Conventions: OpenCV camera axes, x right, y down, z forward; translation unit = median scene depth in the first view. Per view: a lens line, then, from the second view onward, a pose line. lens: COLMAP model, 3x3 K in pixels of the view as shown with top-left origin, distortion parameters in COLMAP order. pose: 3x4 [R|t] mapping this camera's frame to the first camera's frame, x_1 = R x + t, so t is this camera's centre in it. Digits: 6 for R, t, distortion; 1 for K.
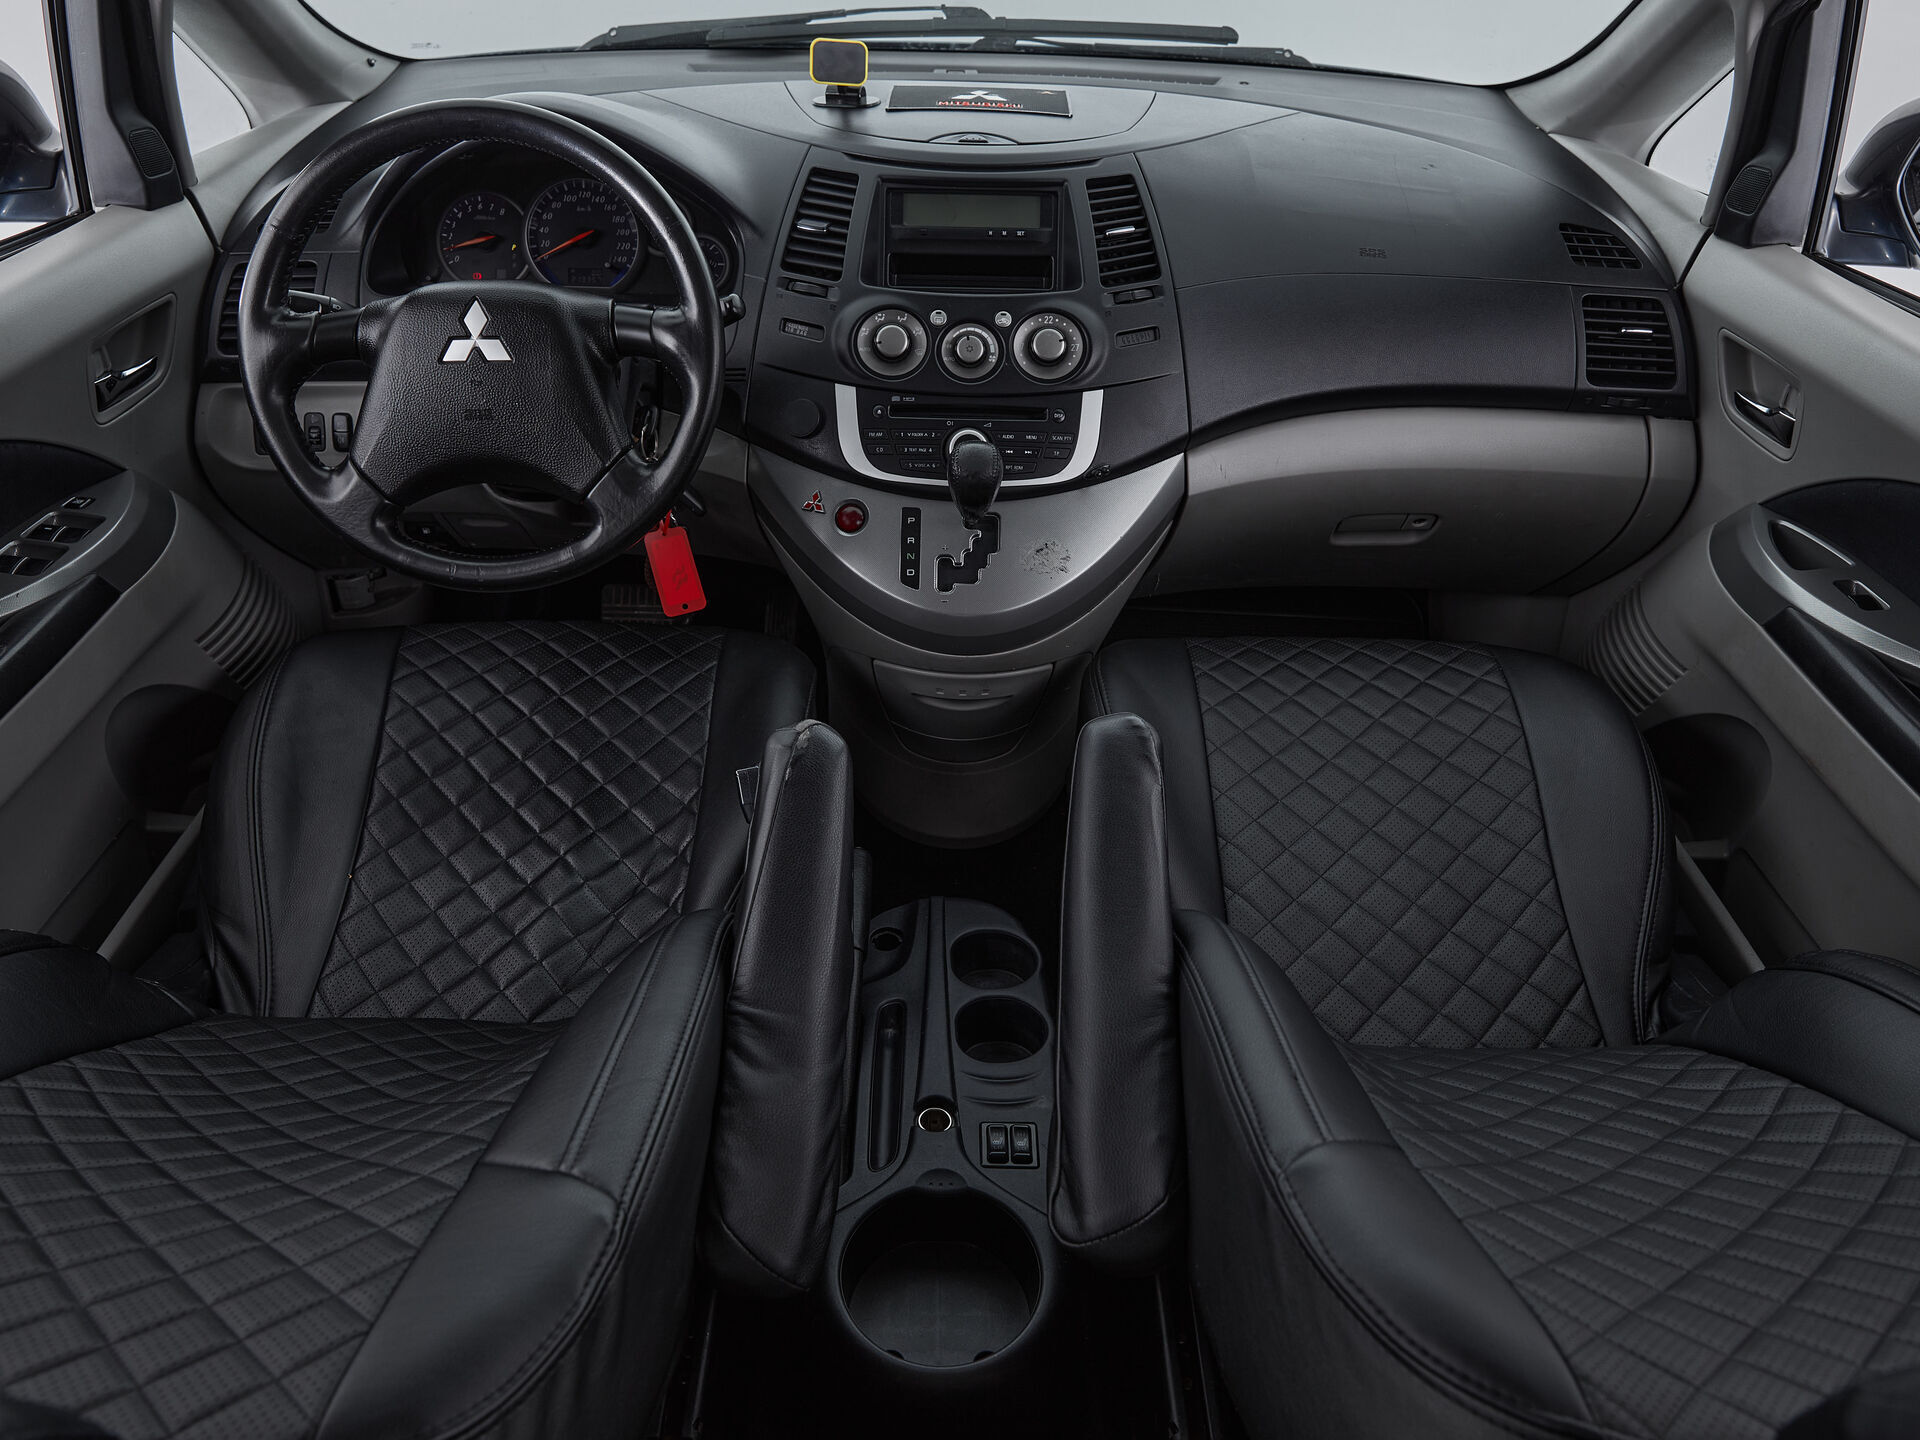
lens RADIAL K [[1411.8, 0, 966.7], [0, 1411.8, 709.4], [0, 0, 1]] dist [-0.003416, 0.005017]
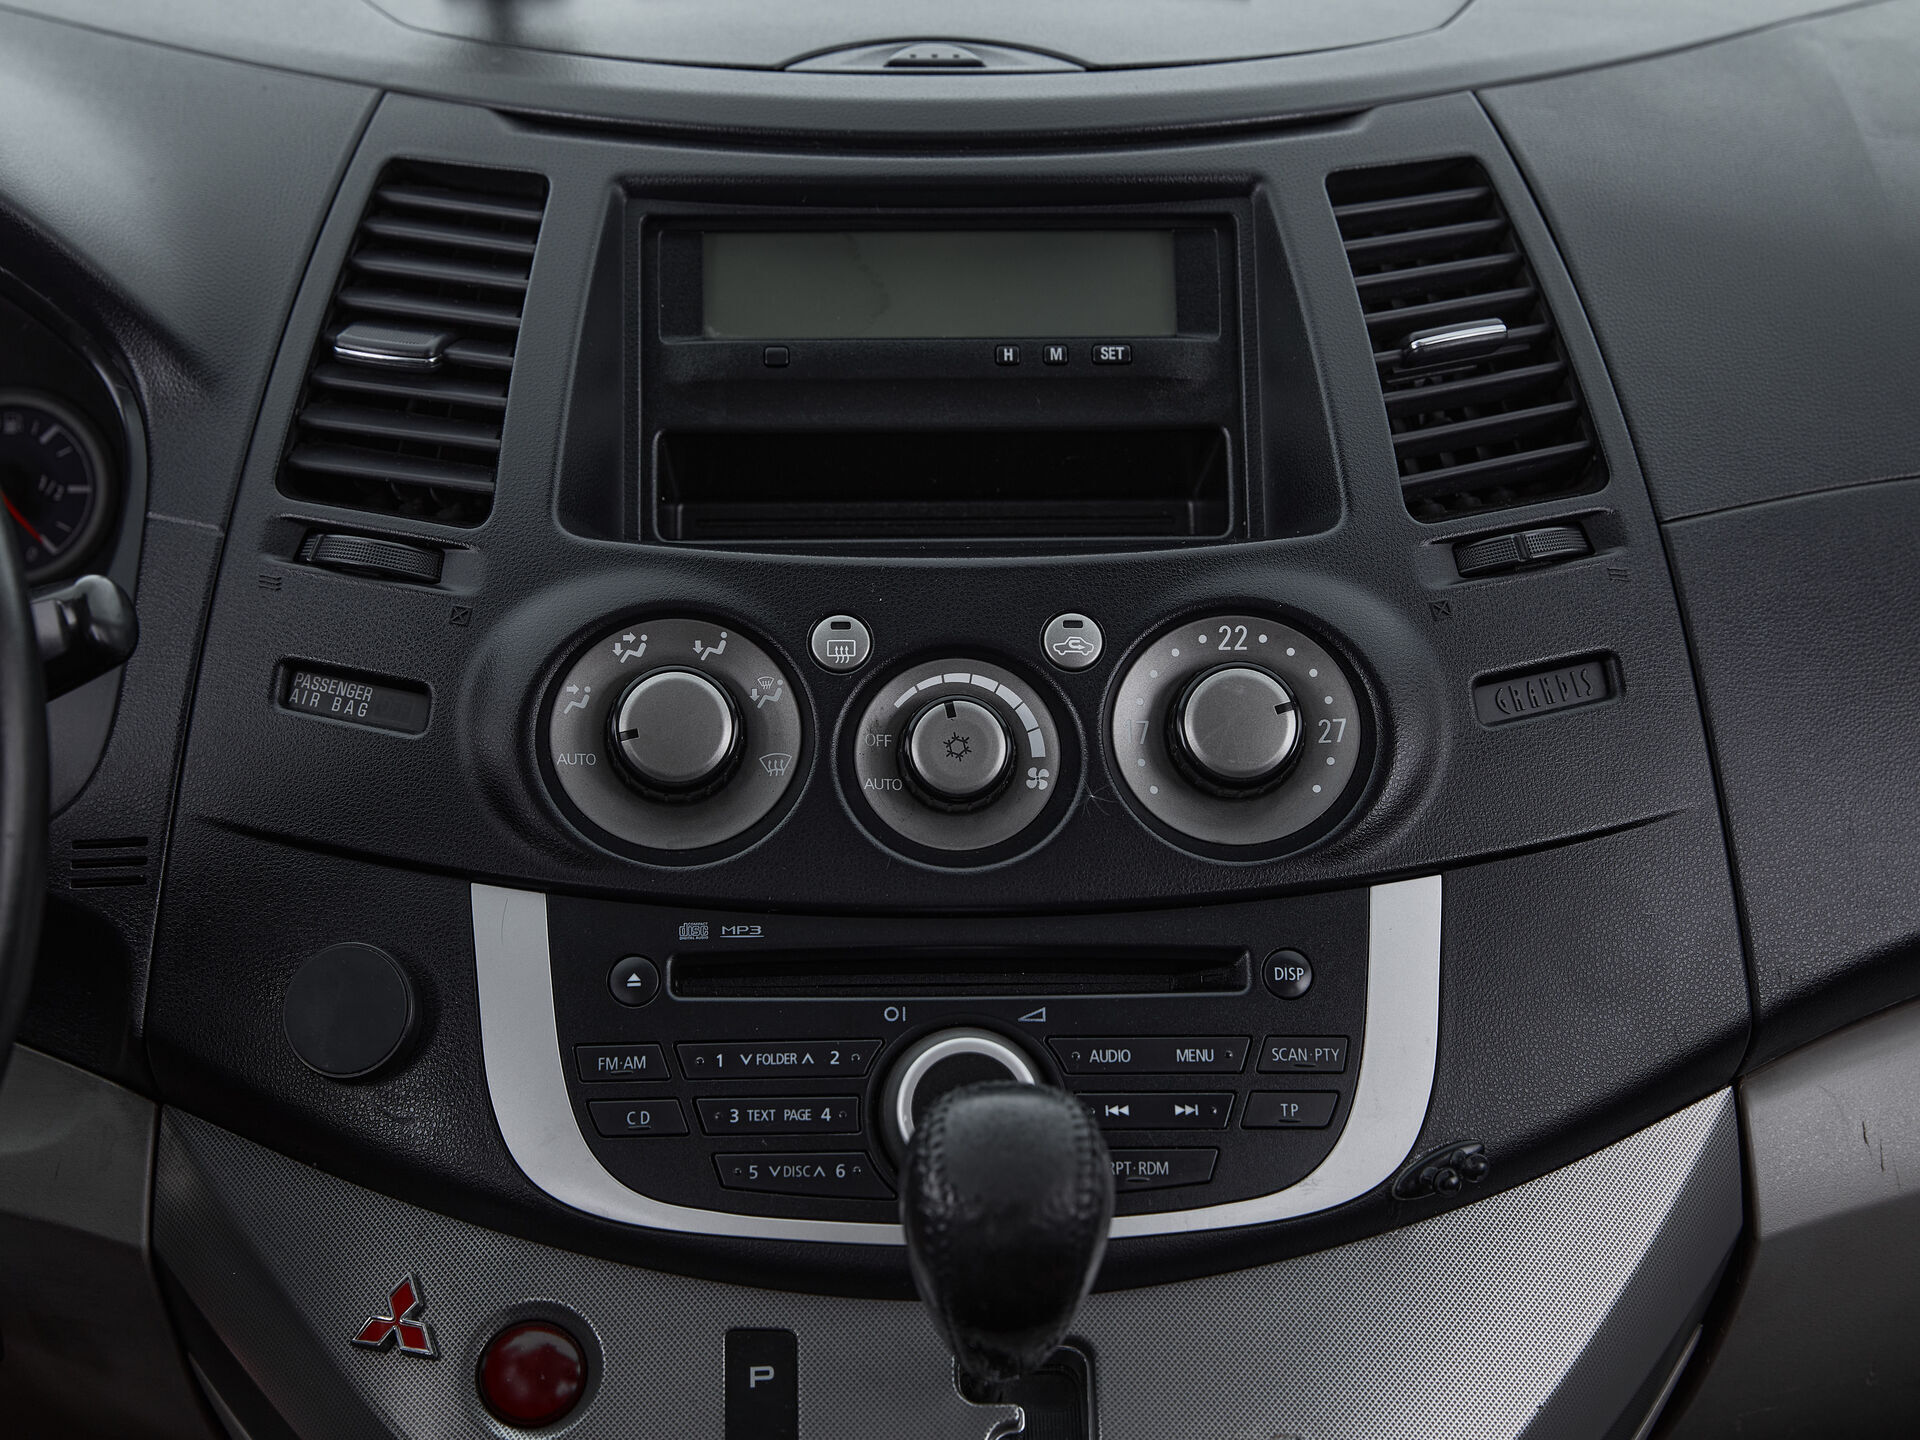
lens RADIAL K [[3997.2, 0, 979.4], [0, 3997.2, 720.3], [0, 0, 1]] dist [-0.120766, 0.000000]
pose [[0.998745, -0.028644, 0.041091, -0.025040], [0.037989, 0.967837, -0.248693, -0.063815], [-0.032646, 0.249942, 0.967710, 0.234089]]
